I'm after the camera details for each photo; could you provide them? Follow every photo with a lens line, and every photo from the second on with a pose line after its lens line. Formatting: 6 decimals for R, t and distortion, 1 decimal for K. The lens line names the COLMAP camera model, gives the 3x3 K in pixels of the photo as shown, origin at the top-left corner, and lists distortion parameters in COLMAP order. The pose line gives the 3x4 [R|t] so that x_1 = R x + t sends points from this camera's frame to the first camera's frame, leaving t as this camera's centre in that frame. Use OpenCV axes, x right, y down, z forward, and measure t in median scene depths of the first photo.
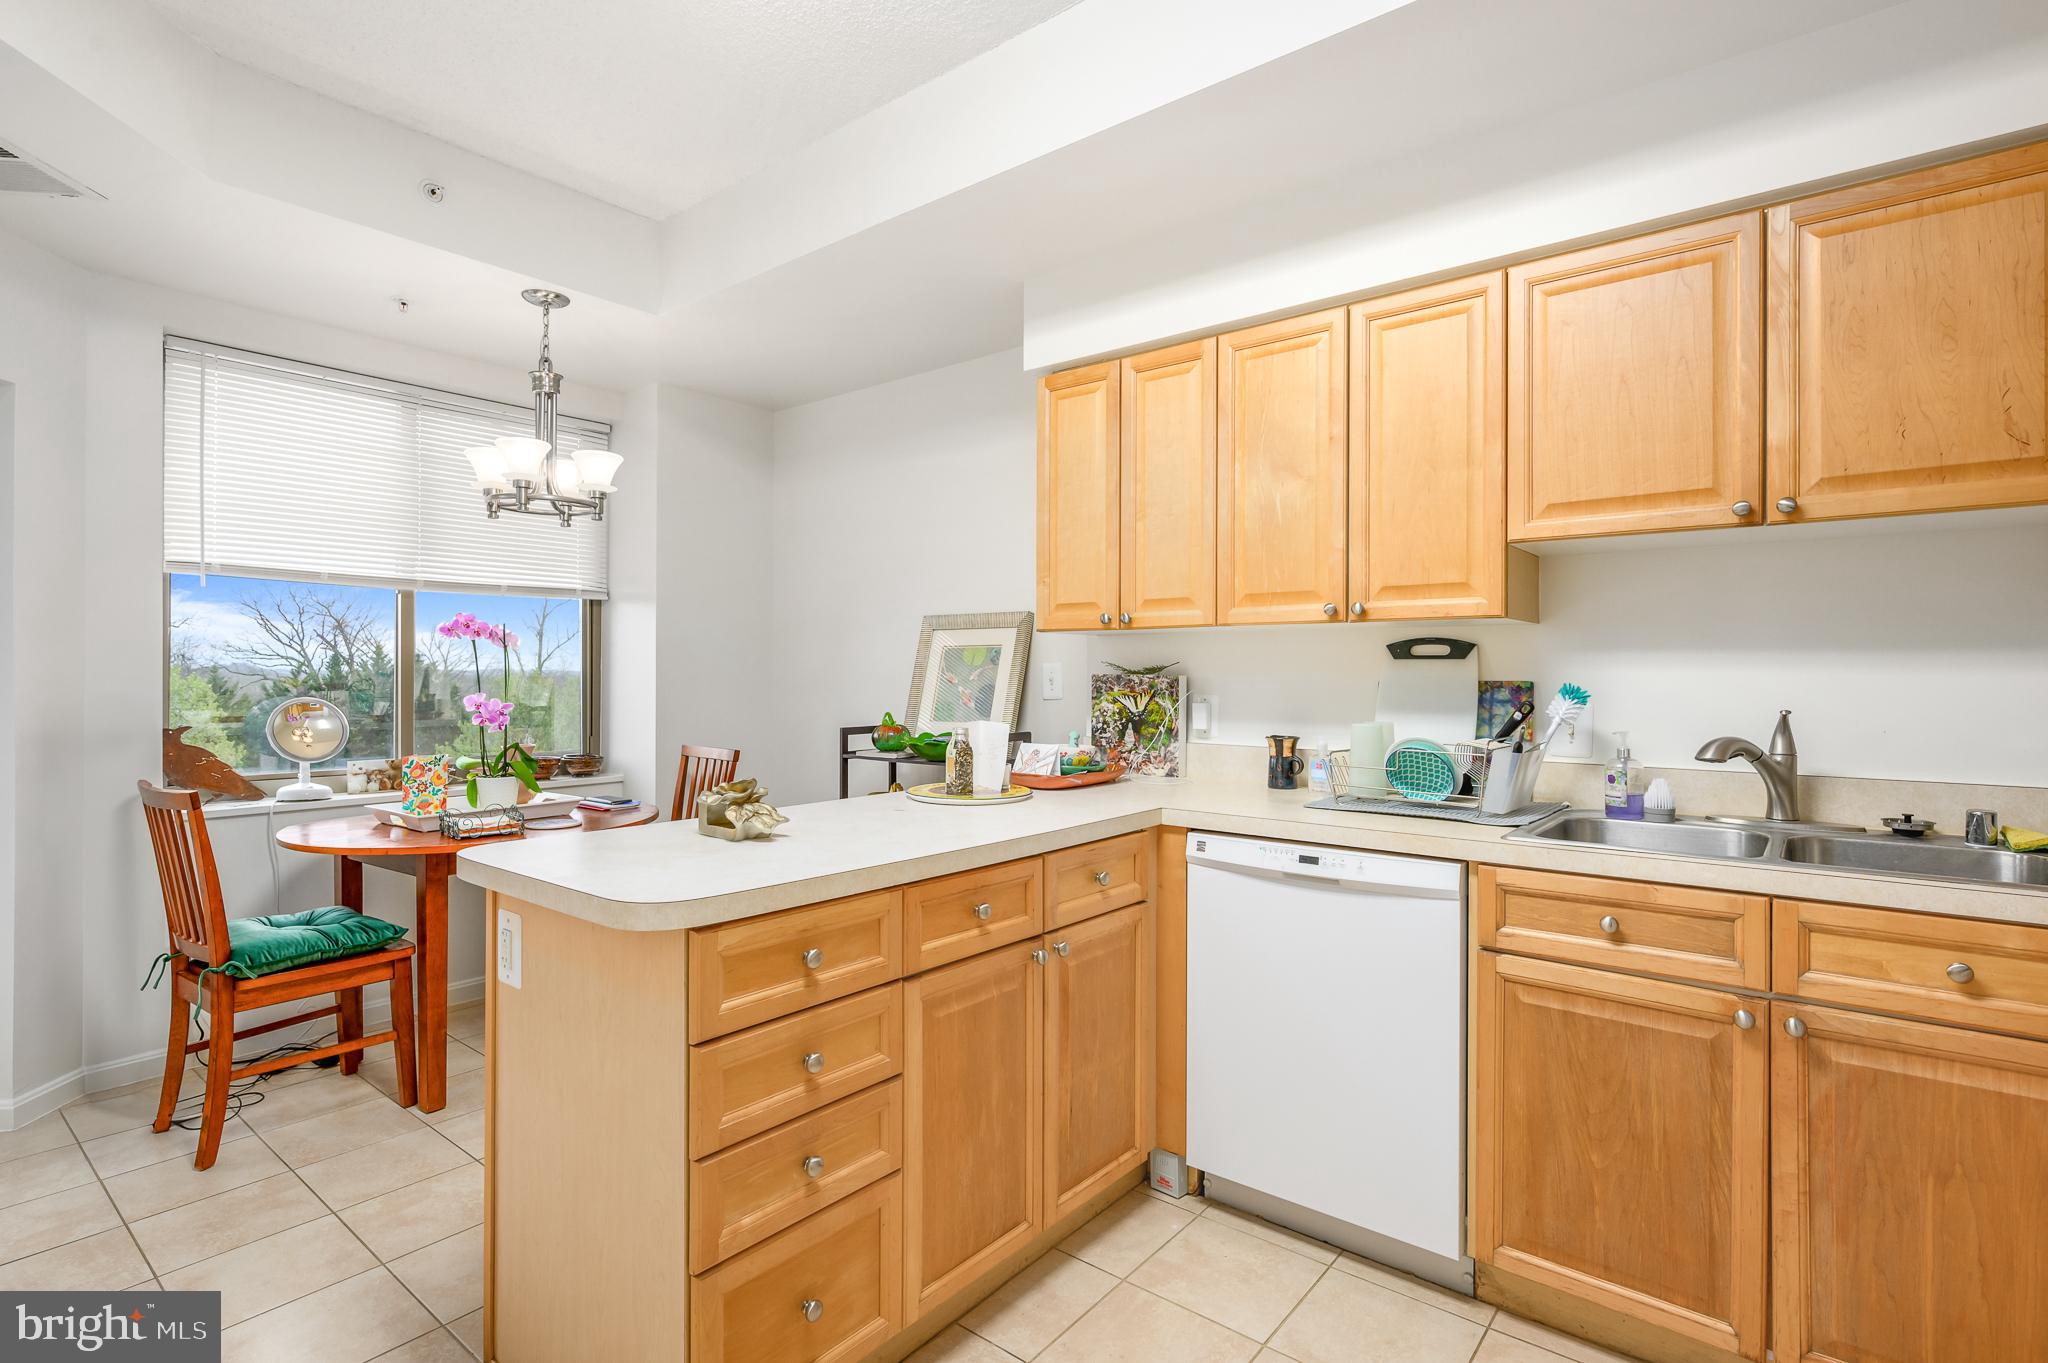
lens RADIAL K [[973.9, 0, 1101.4], [0, 973.9, 675.9], [0, 0, 1]] dist [0.002719, 0.000447]
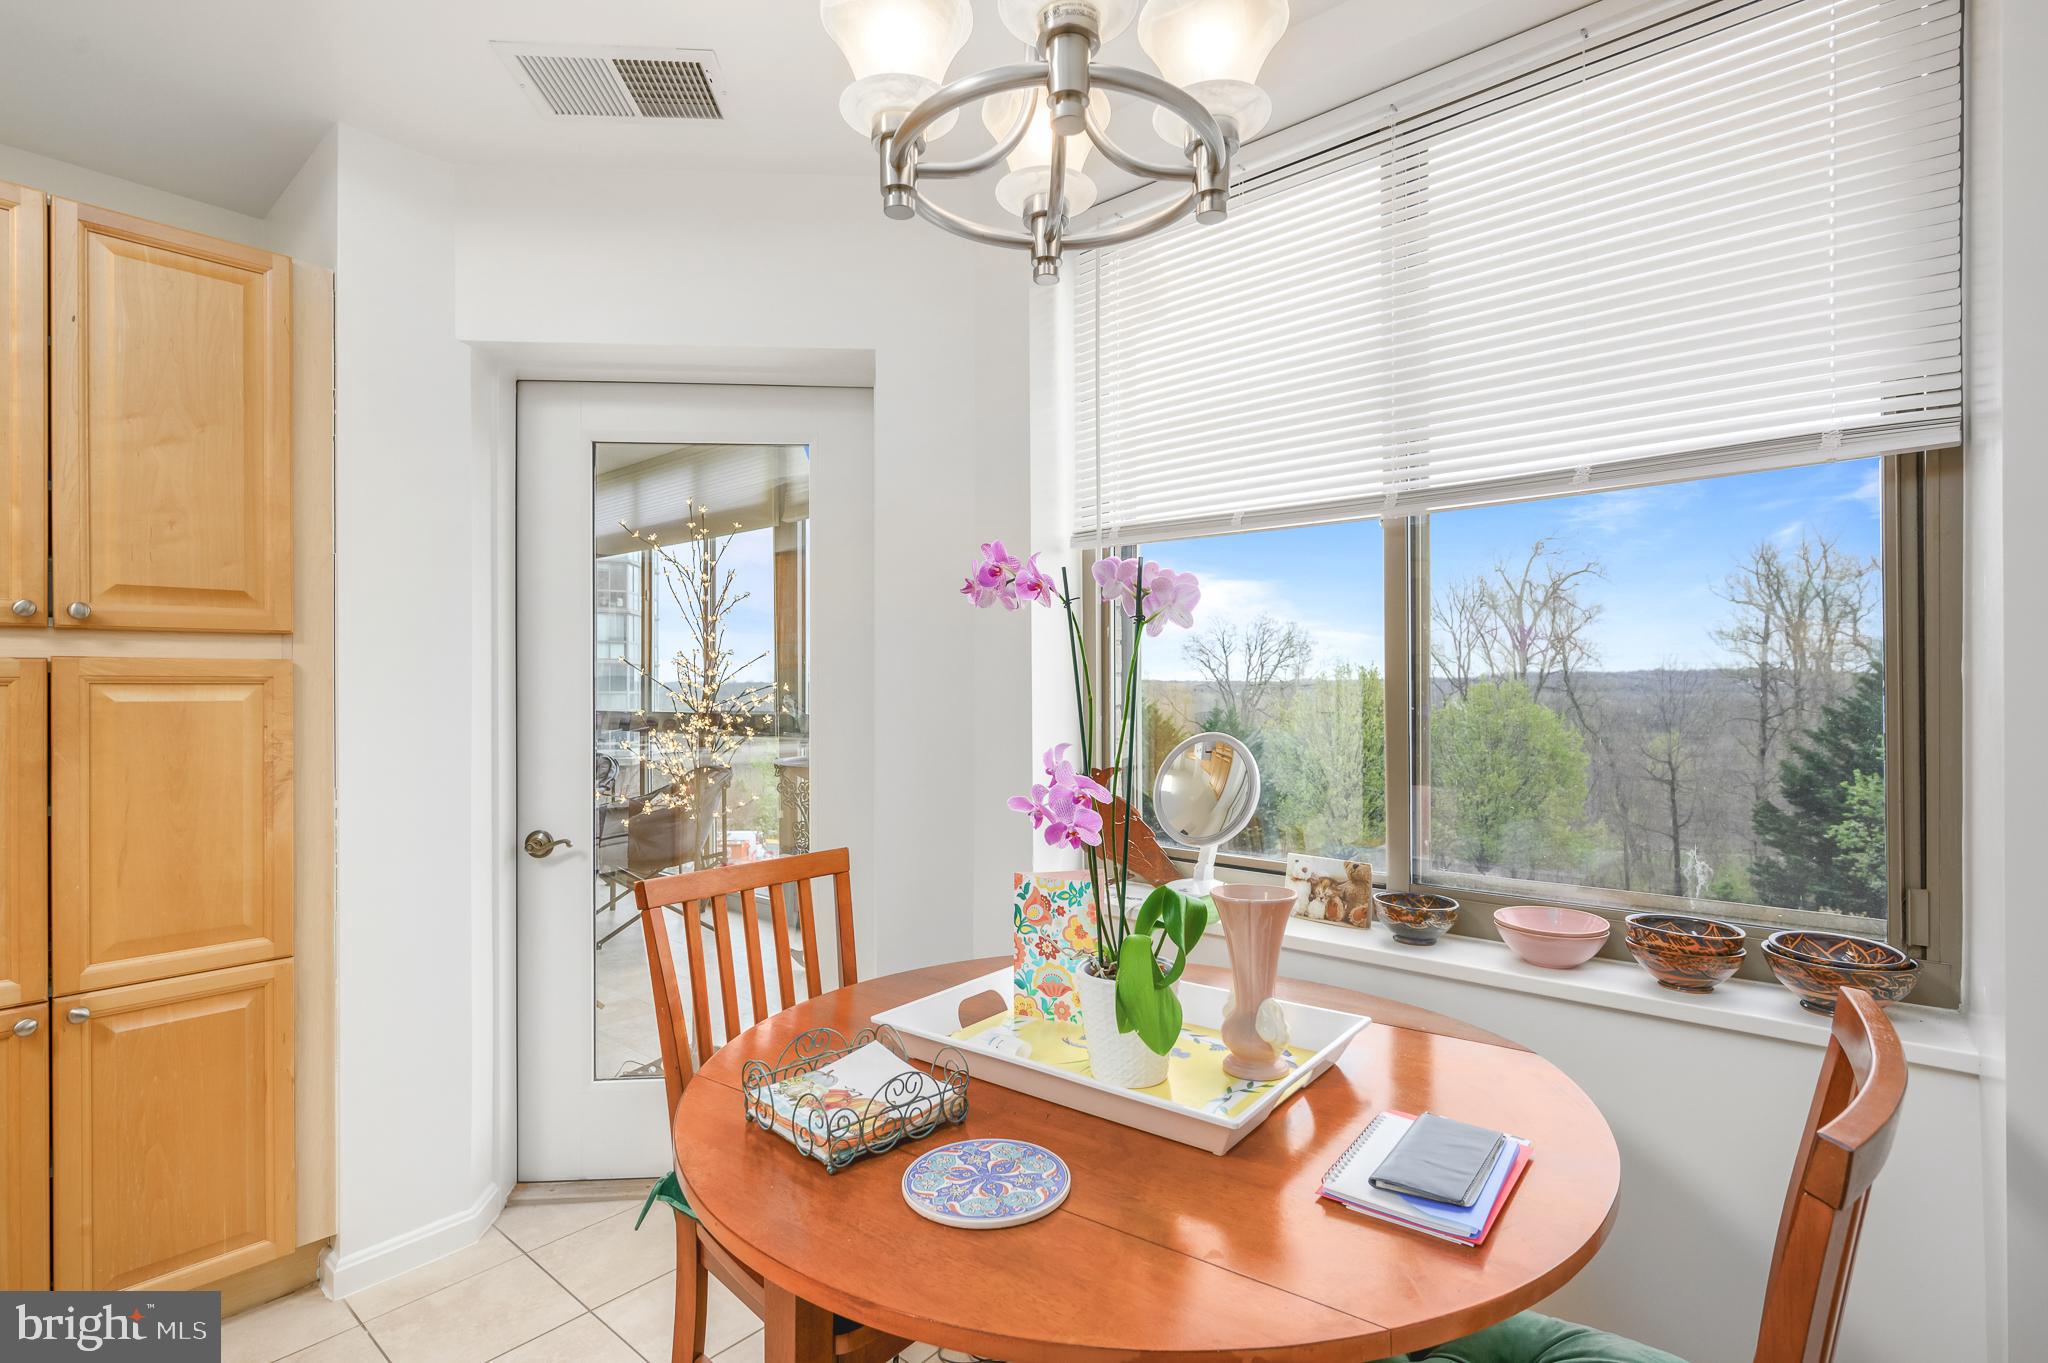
lens RADIAL K [[1001.6, 0, 1024.0], [0, 1001.6, 681.5], [0, 0, 1]] dist [-0.004816, -0.000501]
pose [[-0.069779, -0.007979, -0.997531, -0.233463], [0.001113, 0.999967, -0.008076, -0.003897], [0.997562, -0.001674, -0.069767, 1.009014]]
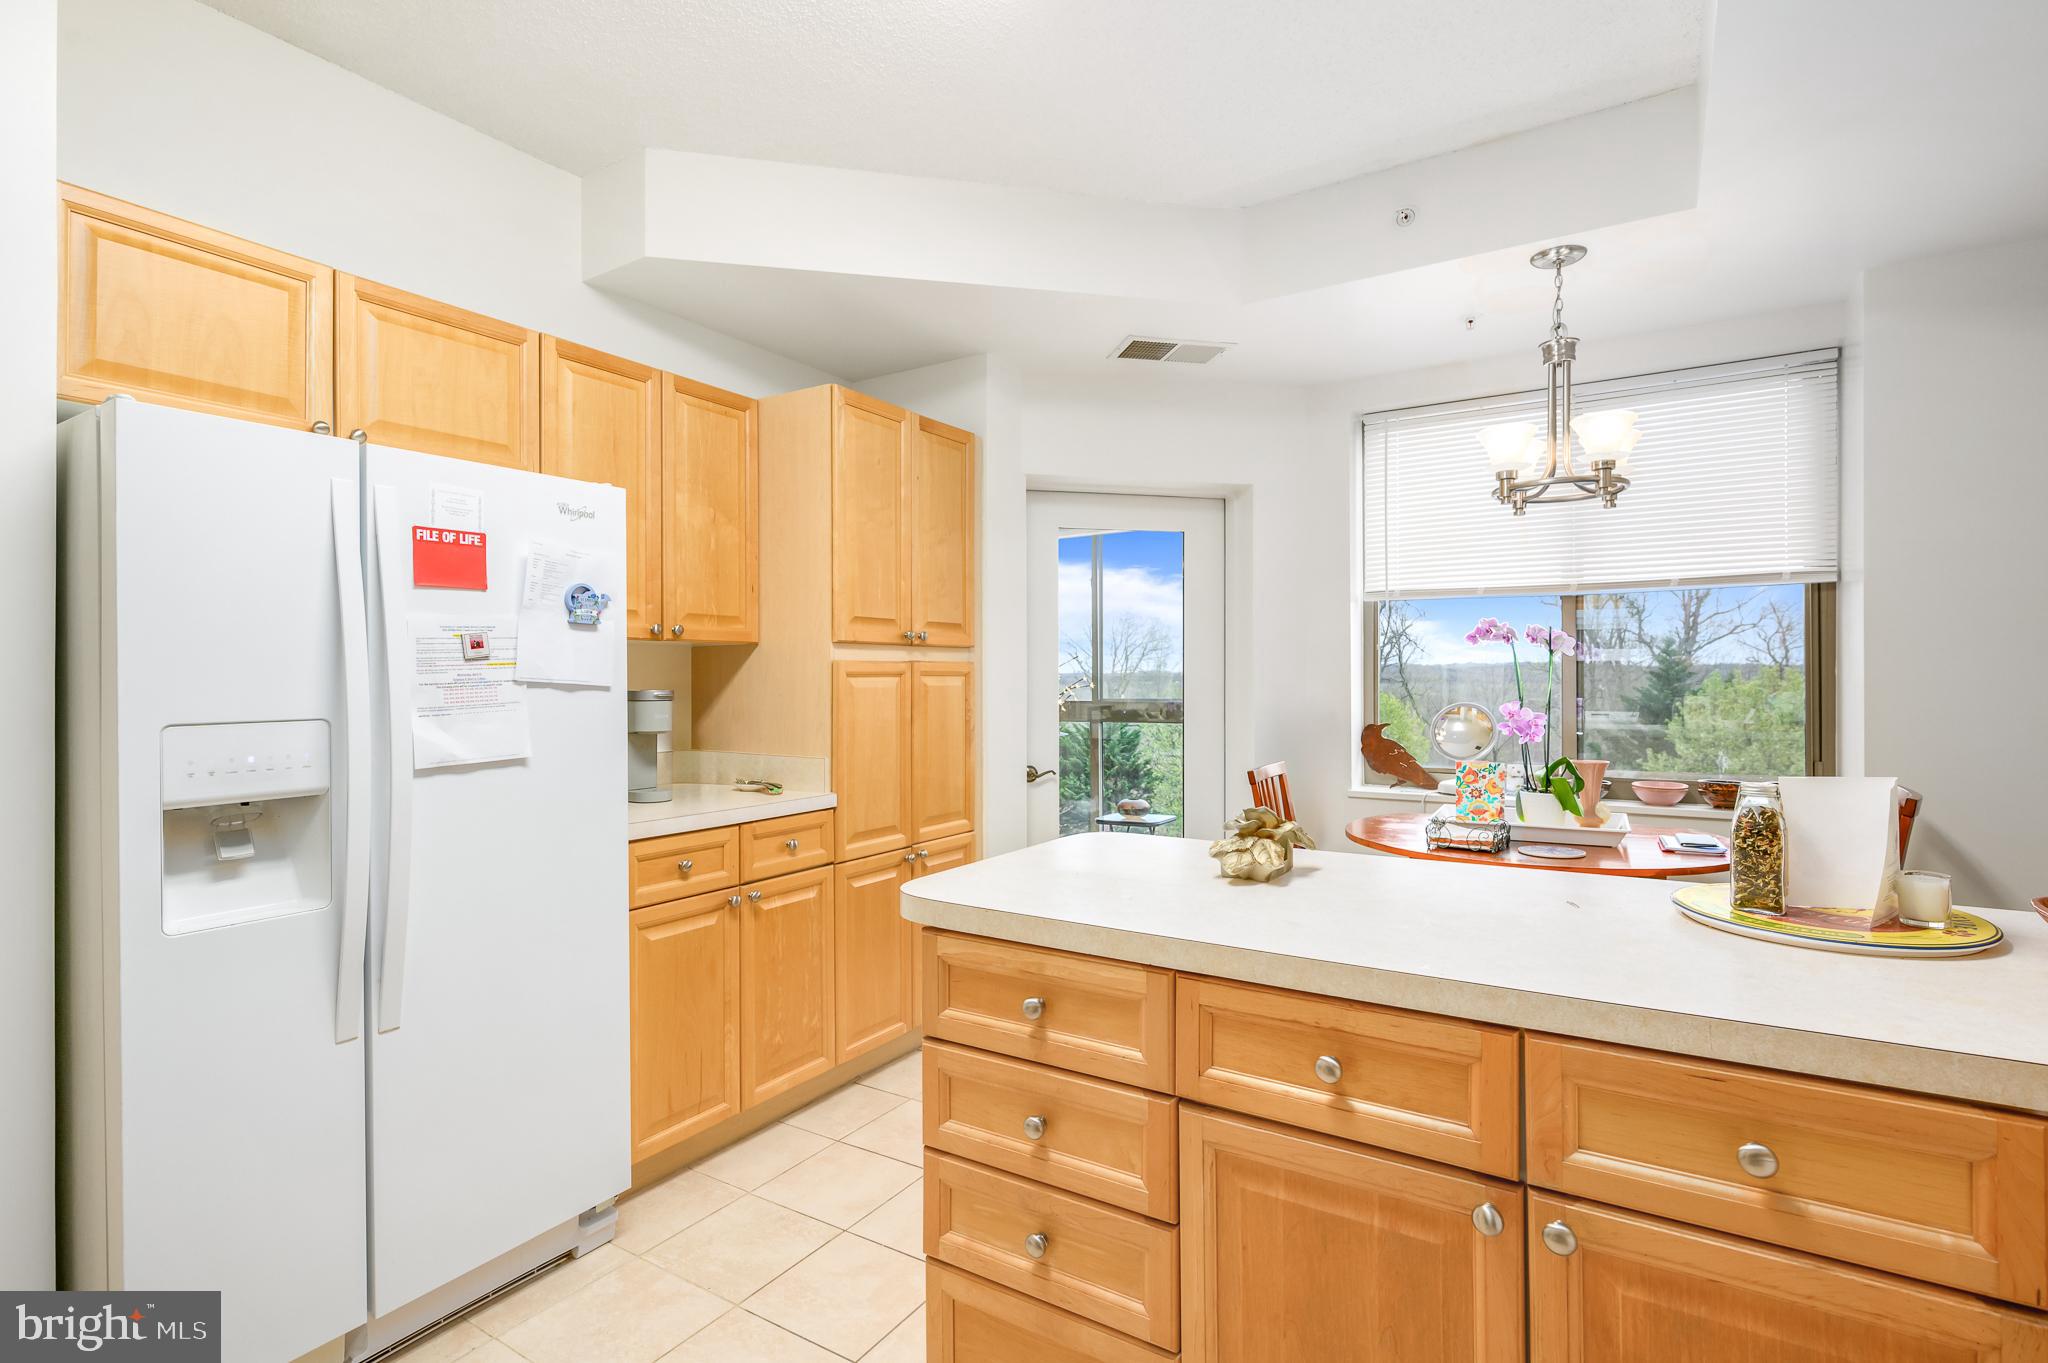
lens RADIAL K [[990.6, 0, 1019.8], [0, 990.6, 677.2], [0, 0, 1]] dist [-0.000636, -0.001003]
pose [[0.071052, -0.003379, -0.997467, 0.291138], [0.000521, 0.999994, -0.003351, -0.002996], [0.997472, -0.000282, 0.071054, 0.449594]]
